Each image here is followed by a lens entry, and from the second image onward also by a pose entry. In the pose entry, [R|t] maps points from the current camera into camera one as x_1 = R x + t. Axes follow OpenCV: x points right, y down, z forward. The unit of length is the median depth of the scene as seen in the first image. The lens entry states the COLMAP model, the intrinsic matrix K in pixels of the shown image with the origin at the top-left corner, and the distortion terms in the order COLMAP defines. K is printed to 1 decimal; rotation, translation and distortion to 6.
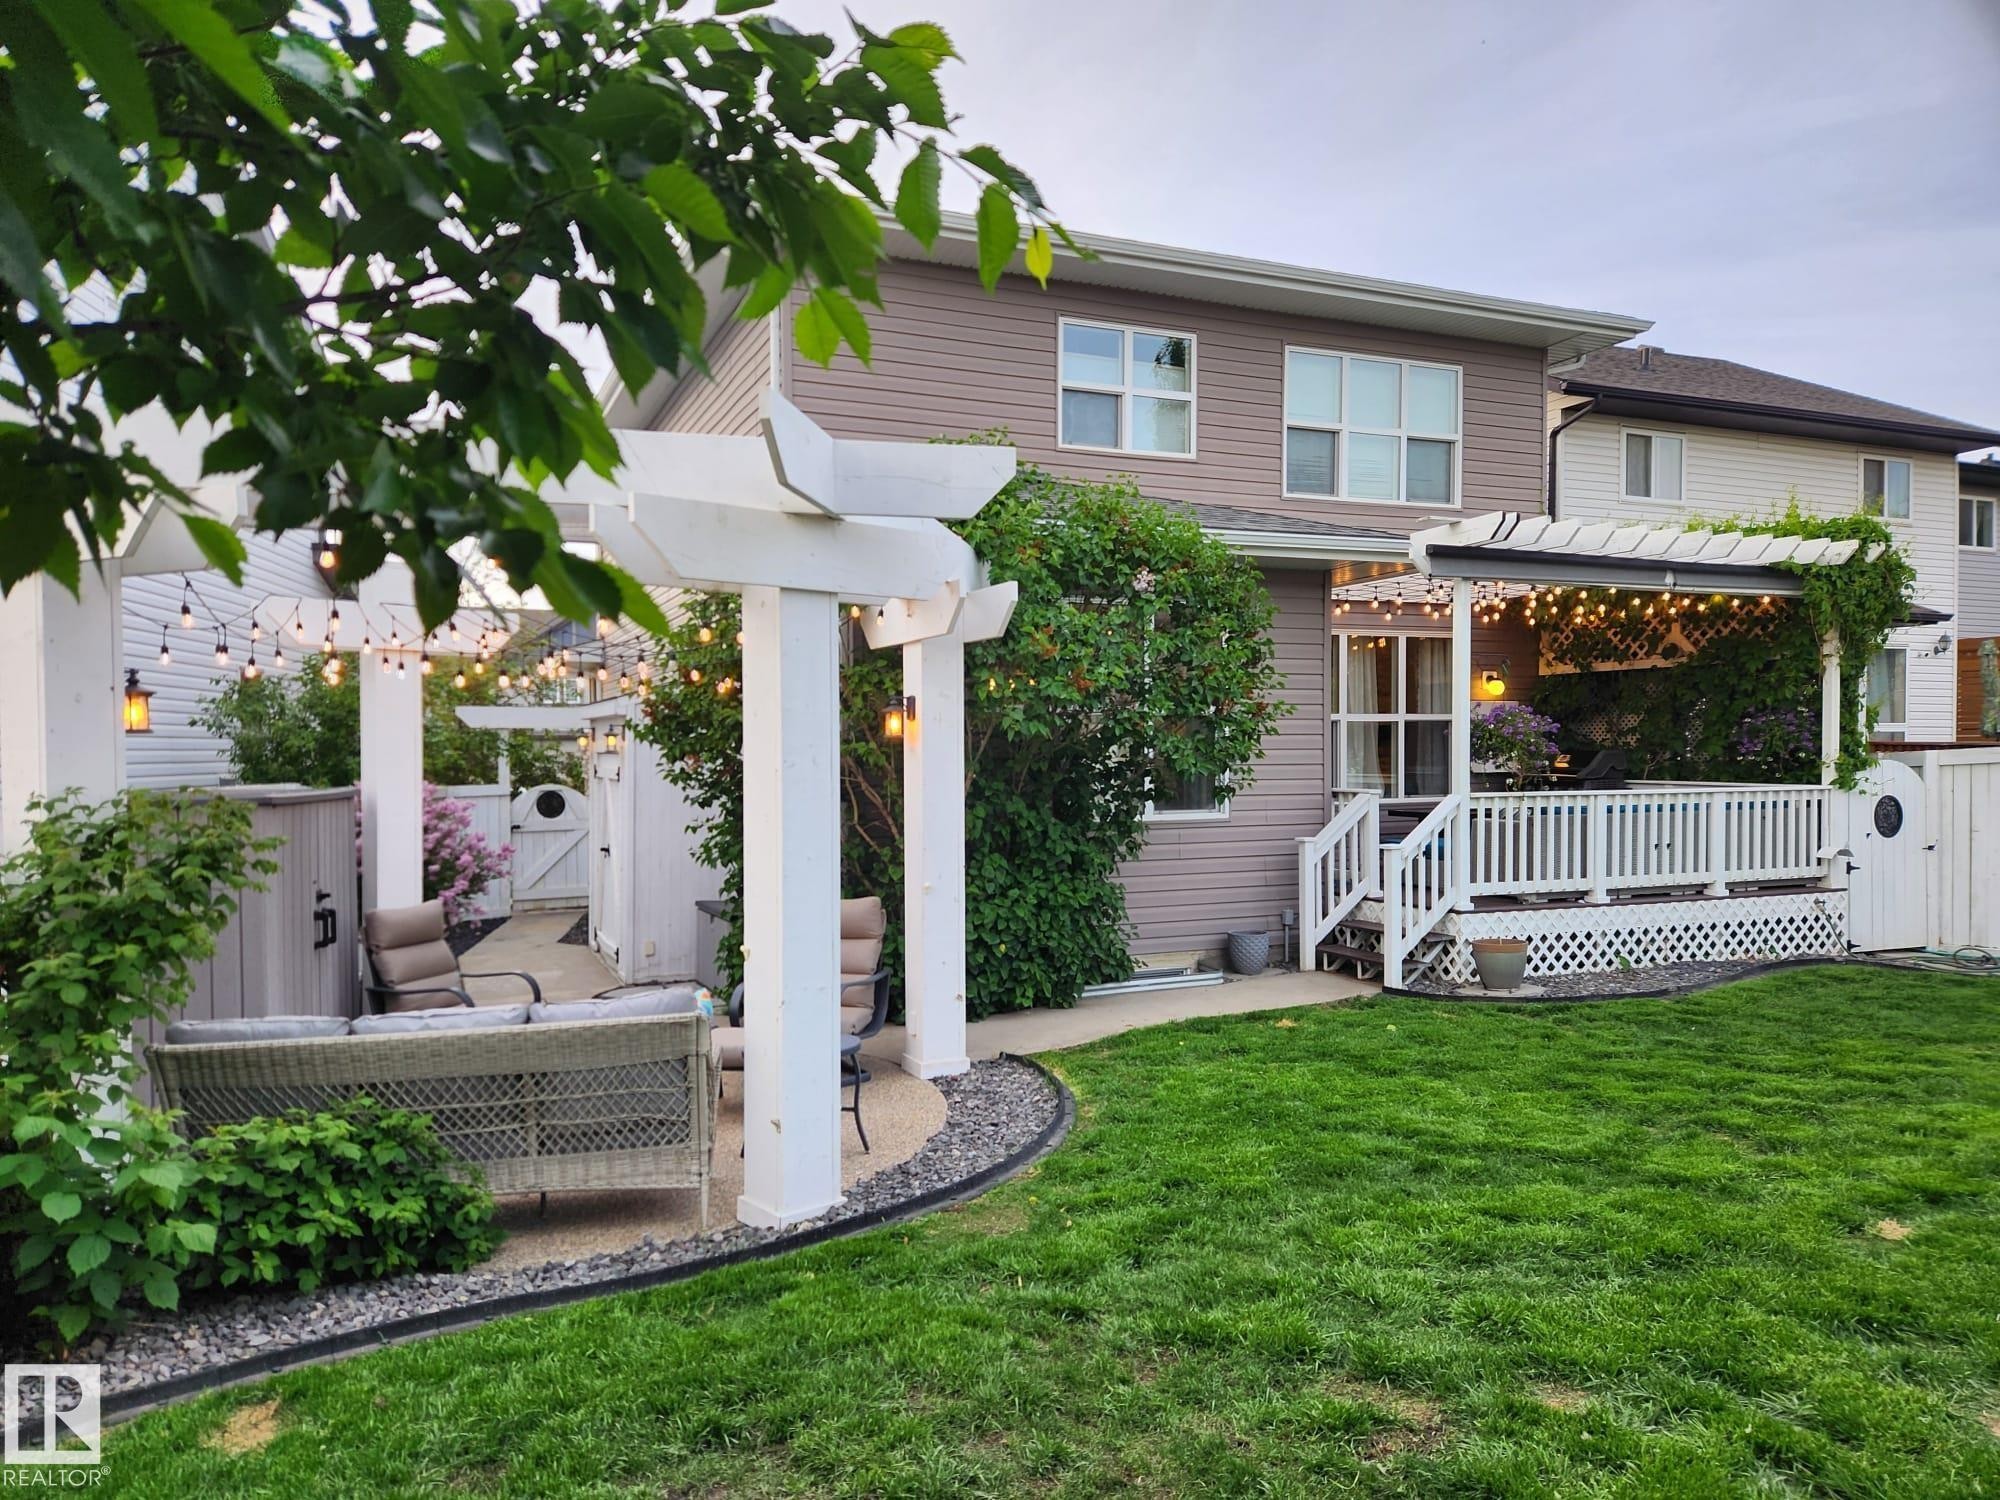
lens RADIAL K [[1299.3, 0, 956.8], [0, 1299.3, 787.8], [0, 0, 1]] dist [0.031079, -0.000094]
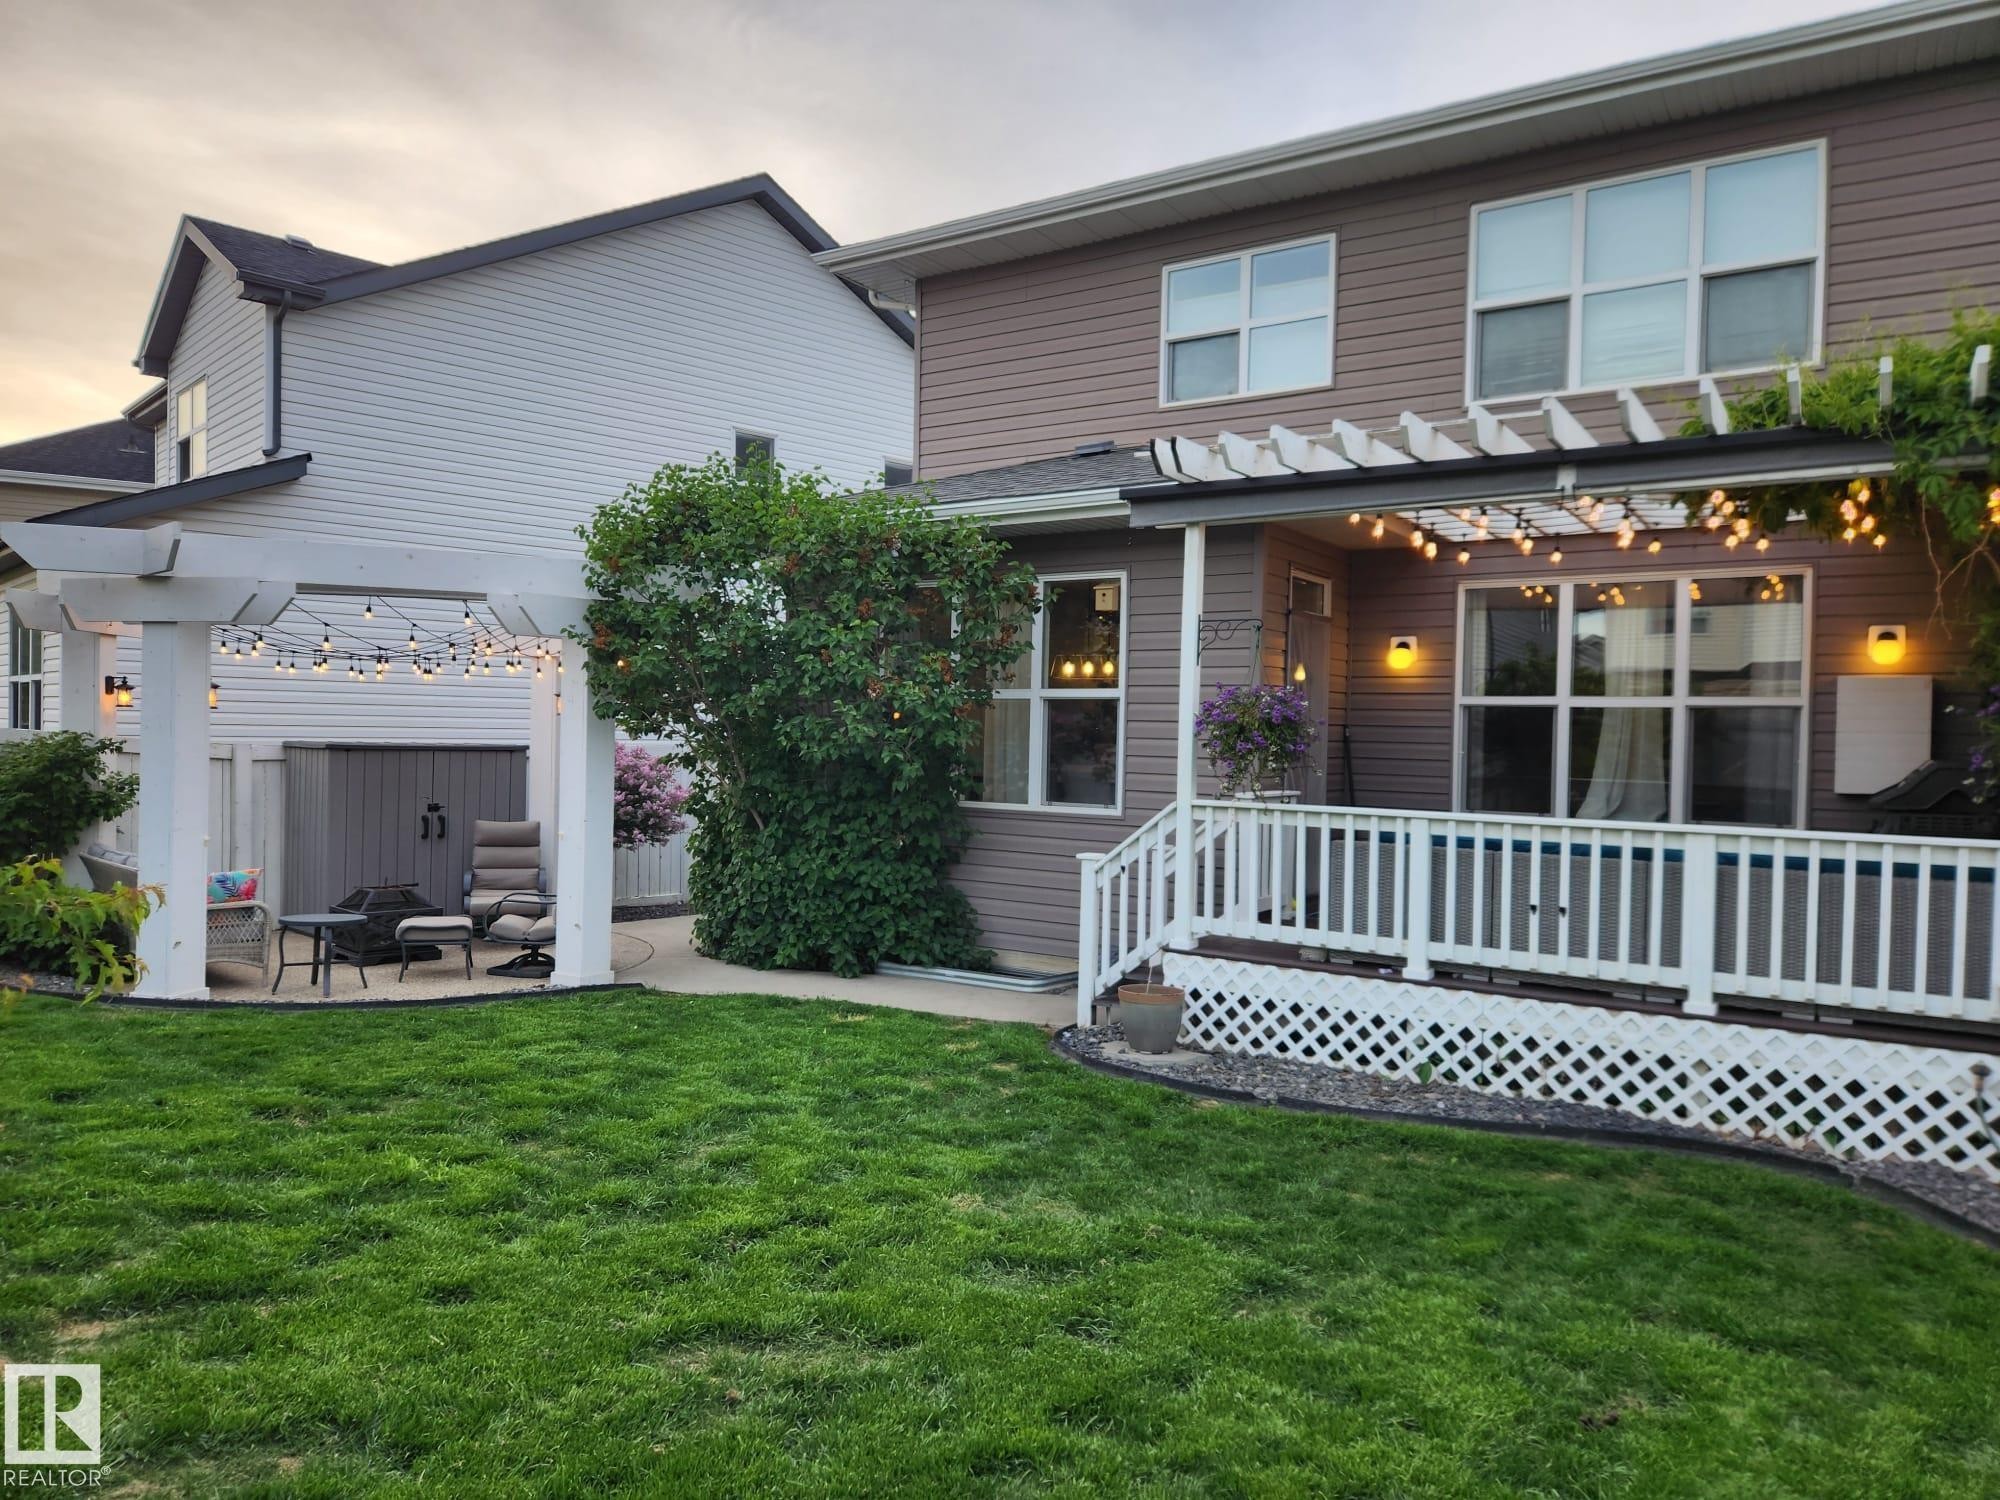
lens RADIAL K [[1528.4, 0, 1000.0], [0, 1528.4, 750.0], [0, 0, 1]] dist [0.004882, -0.087234]
pose [[0.496664, 0.027096, -0.867520, 1.003320], [-0.053151, 0.998586, 0.000760, -0.017296], [0.866314, 0.045732, 0.497402, 0.398991]]
